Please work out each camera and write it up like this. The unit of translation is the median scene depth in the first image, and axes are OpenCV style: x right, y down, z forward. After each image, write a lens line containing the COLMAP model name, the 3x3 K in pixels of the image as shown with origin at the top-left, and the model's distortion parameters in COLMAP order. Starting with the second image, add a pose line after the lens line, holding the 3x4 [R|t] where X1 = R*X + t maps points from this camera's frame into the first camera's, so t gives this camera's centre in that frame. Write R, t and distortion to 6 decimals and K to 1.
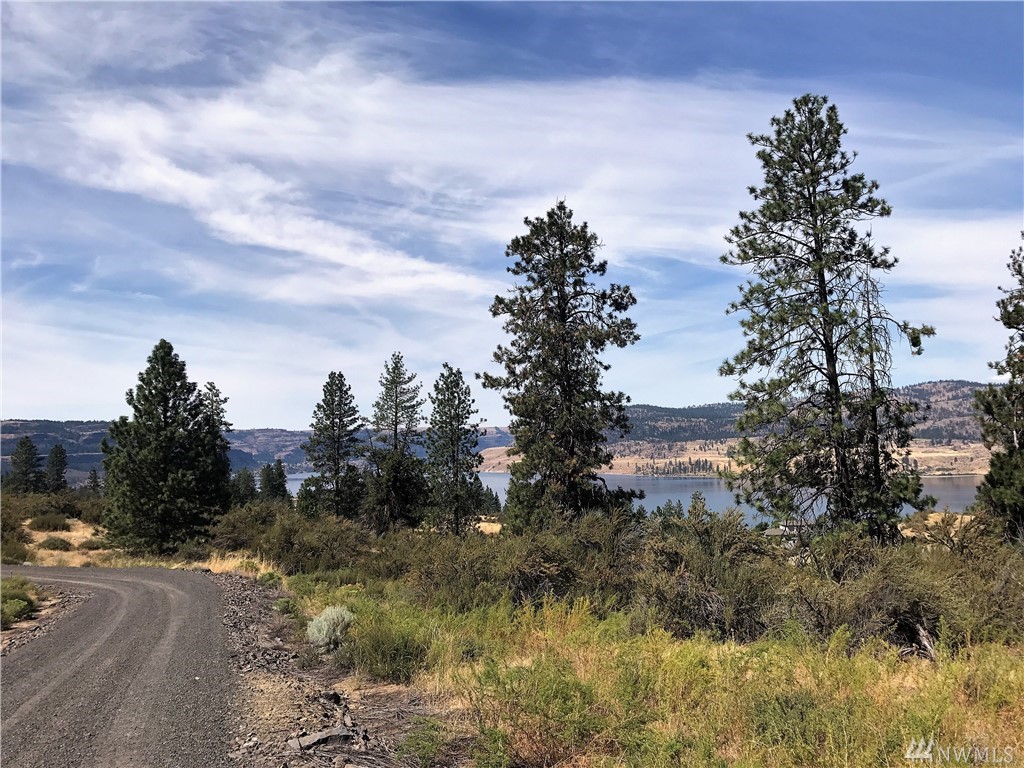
lens RADIAL K [[831.9, 0, 503.9], [0, 831.9, 381.9], [0, 0, 1]] dist [0.043307, -0.044791]
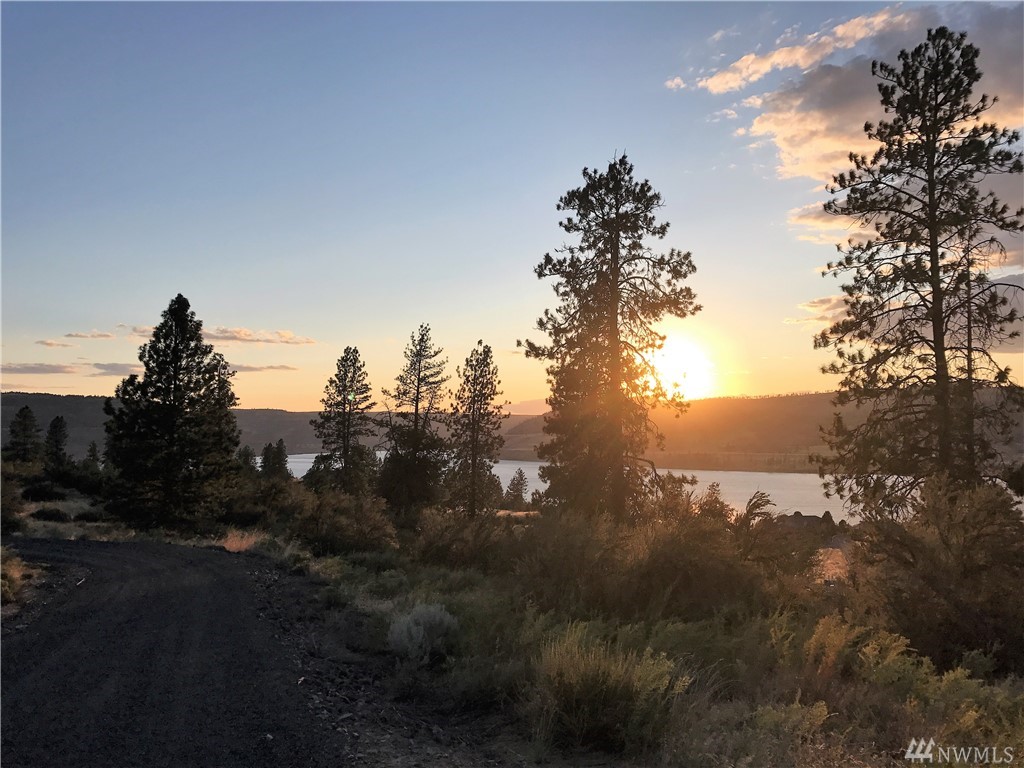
lens RADIAL K [[831.9, 0, 512.7], [0, 831.9, 388.5], [0, 0, 1]] dist [0.043307, -0.044791]
pose [[0.999479, 0.031578, 0.006618, -0.044027], [-0.031716, 0.999257, 0.021901, 0.020914], [-0.005921, -0.022100, 0.999738, 0.090584]]
